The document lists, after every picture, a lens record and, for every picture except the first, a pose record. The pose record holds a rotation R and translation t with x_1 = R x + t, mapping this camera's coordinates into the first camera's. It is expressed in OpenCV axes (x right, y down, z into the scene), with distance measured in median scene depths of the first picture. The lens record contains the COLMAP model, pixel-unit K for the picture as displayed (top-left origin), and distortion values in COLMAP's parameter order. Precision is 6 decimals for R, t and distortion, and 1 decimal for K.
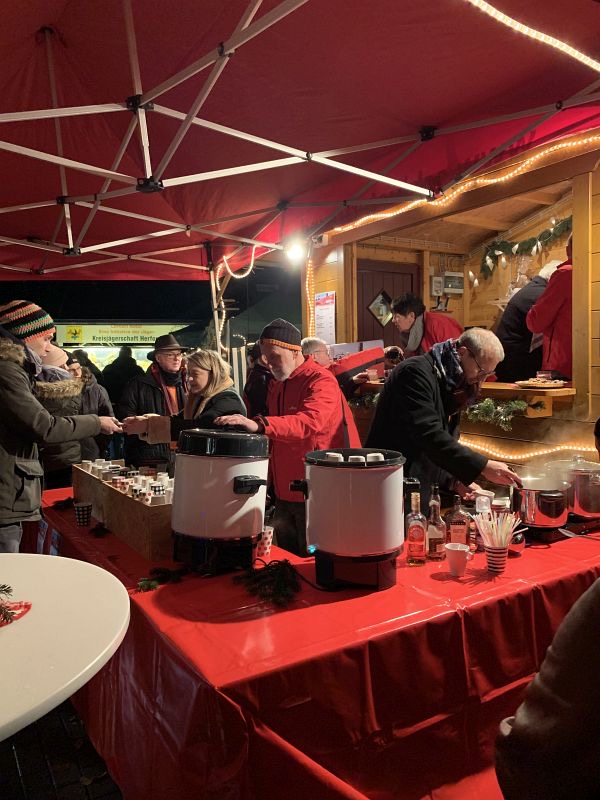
lens RADIAL K [[616.1, 0, 290.6], [0, 616.1, 403.6], [0, 0, 1]] dist [0.041653, -0.005175]
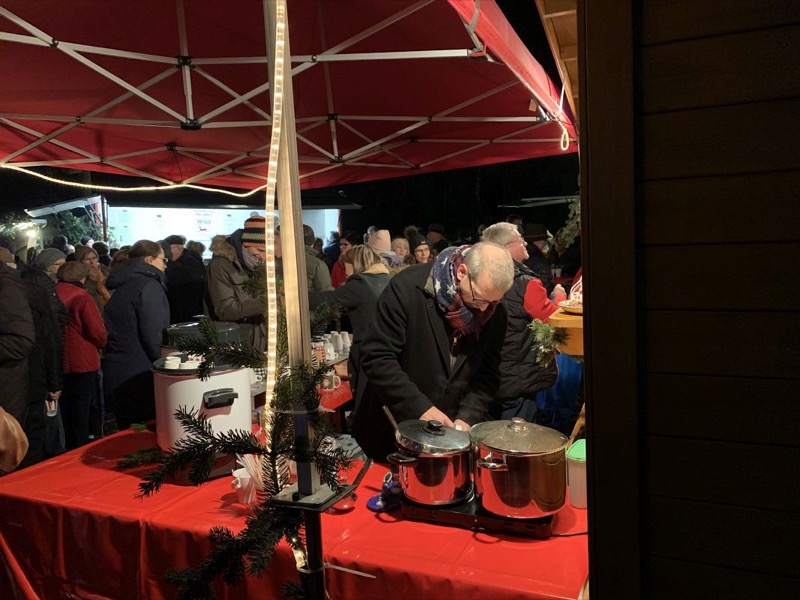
lens RADIAL K [[616.1, 0, 400.0], [0, 616.1, 300.0], [0, 0, 1]] dist [0.041653, -0.005175]
pose [[0.573510, 0.088515, -0.814403, 0.493339], [-0.039583, 0.995978, 0.080375, -0.050272], [0.818242, -0.013859, 0.574707, 0.278760]]
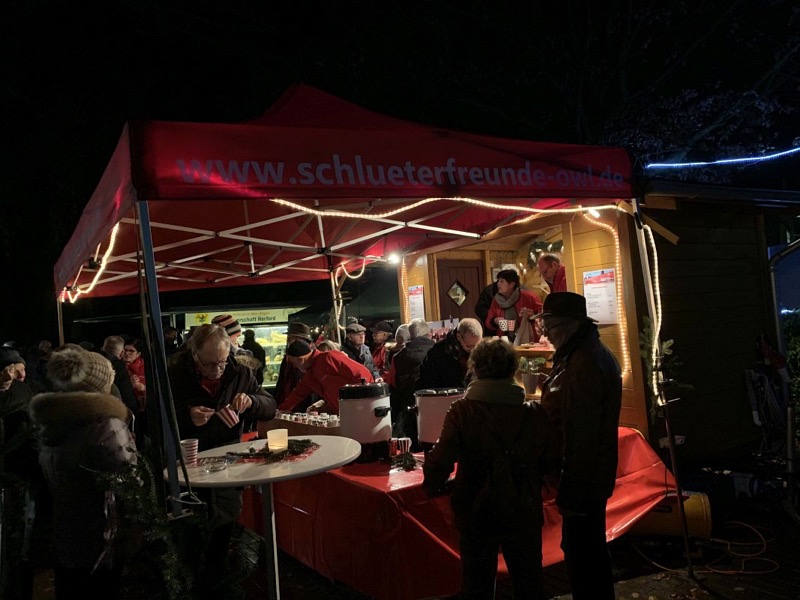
lens RADIAL K [[616.1, 0, 400.0], [0, 616.1, 300.0], [0, 0, 1]] dist [0.041653, -0.005175]
pose [[0.998213, -0.044864, 0.039467, -0.035019], [0.048977, 0.992692, -0.110291, 0.004336], [-0.034231, 0.112027, 0.993115, -0.368986]]
